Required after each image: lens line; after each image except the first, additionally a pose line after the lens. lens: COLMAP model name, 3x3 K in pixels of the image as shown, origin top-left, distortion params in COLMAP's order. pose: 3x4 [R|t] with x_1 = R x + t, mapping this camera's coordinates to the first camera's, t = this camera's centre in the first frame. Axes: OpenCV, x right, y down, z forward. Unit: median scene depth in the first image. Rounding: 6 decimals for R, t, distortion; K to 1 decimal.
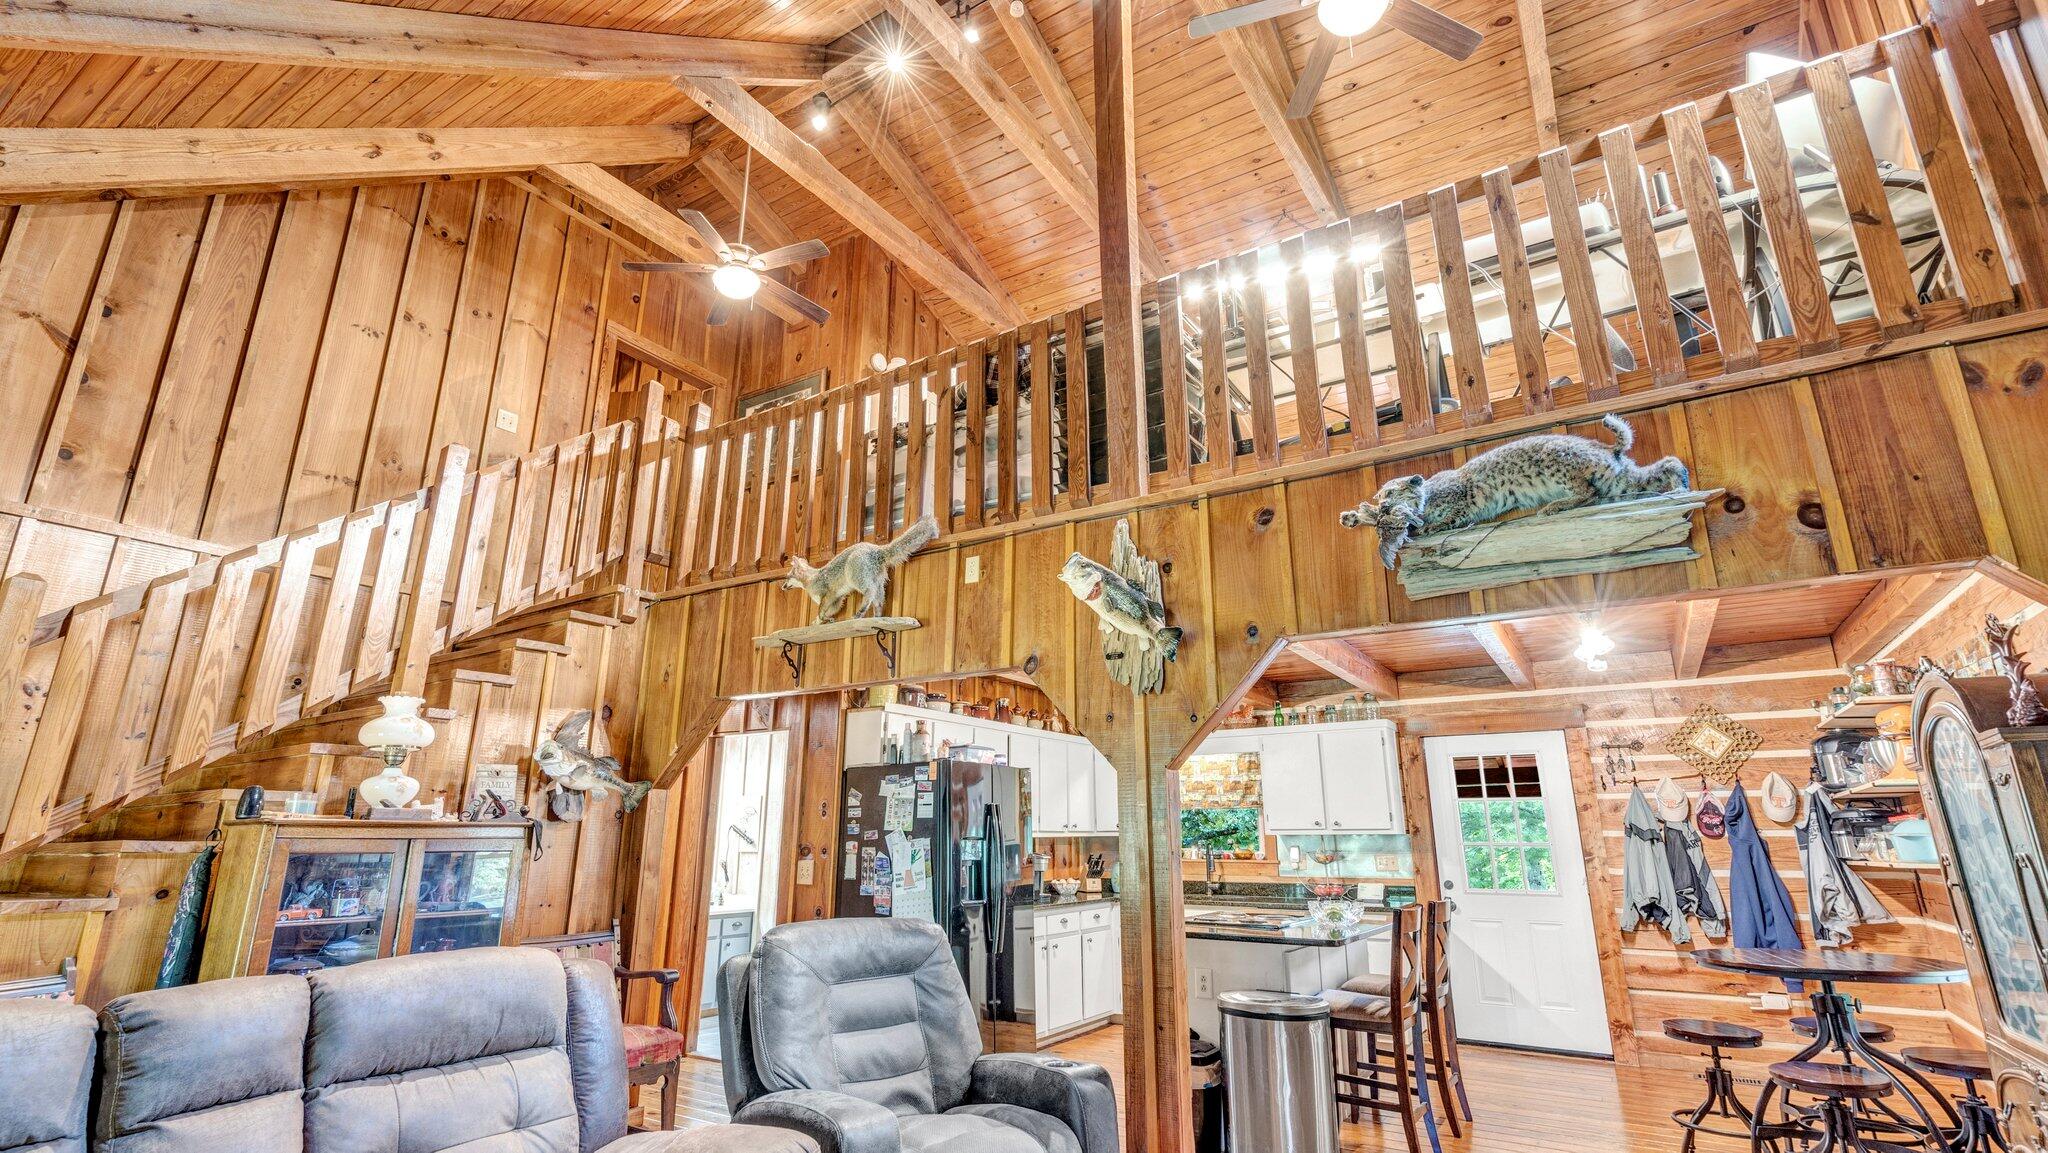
lens RADIAL K [[951.6, 0, 1017.7], [0, 951.6, 574.0], [0, 0, 1]] dist [-0.016059, 0.013953]
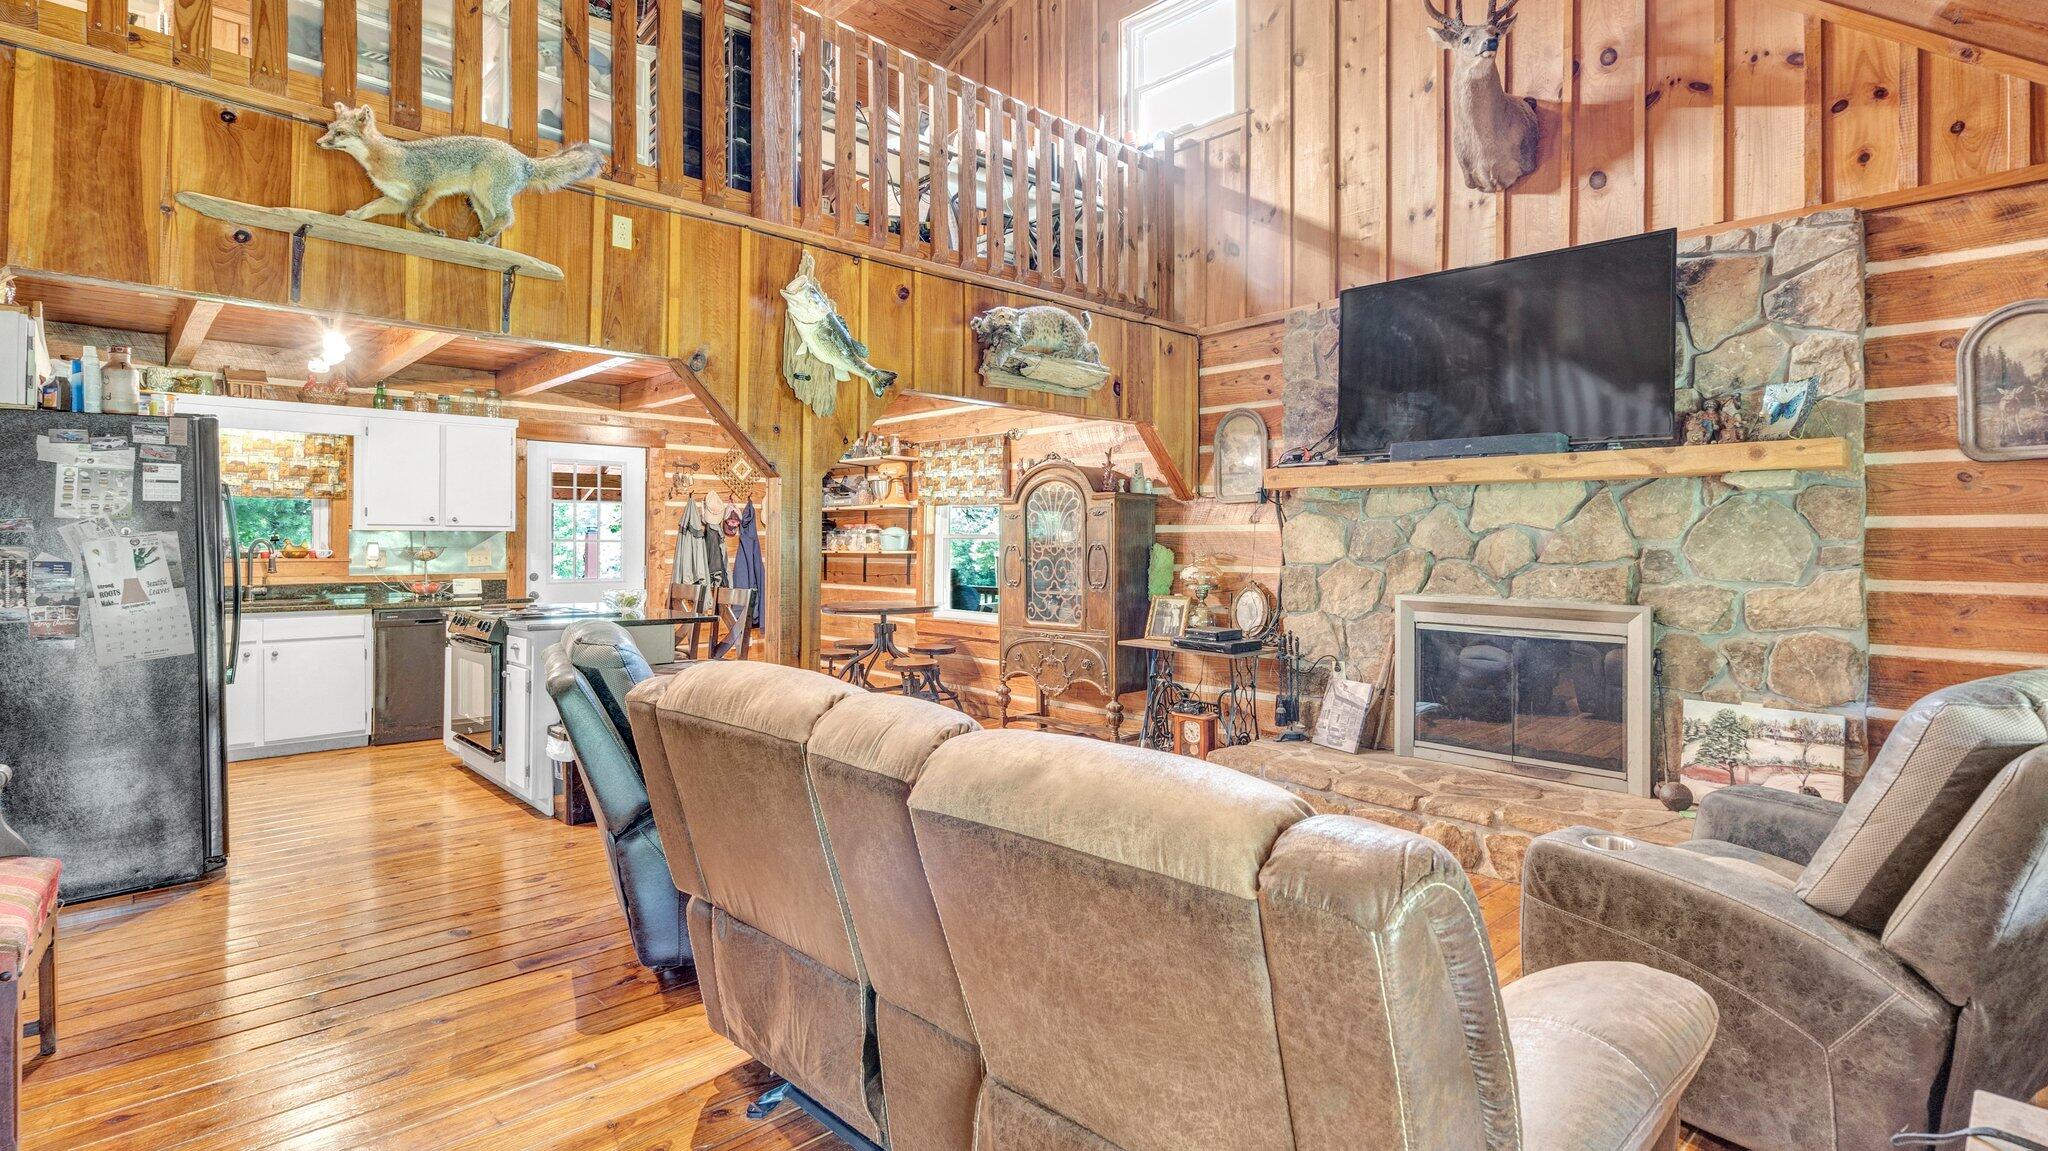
lens RADIAL K [[993.1, 0, 1026.6], [0, 993.1, 535.7], [0, 0, 1]] dist [-0.000752, -0.000115]
pose [[0.226132, 0.003803, 0.974089, -0.599065], [-0.265743, 0.962301, 0.057935, 0.078937], [-0.937147, -0.271959, 0.218617, 0.277626]]
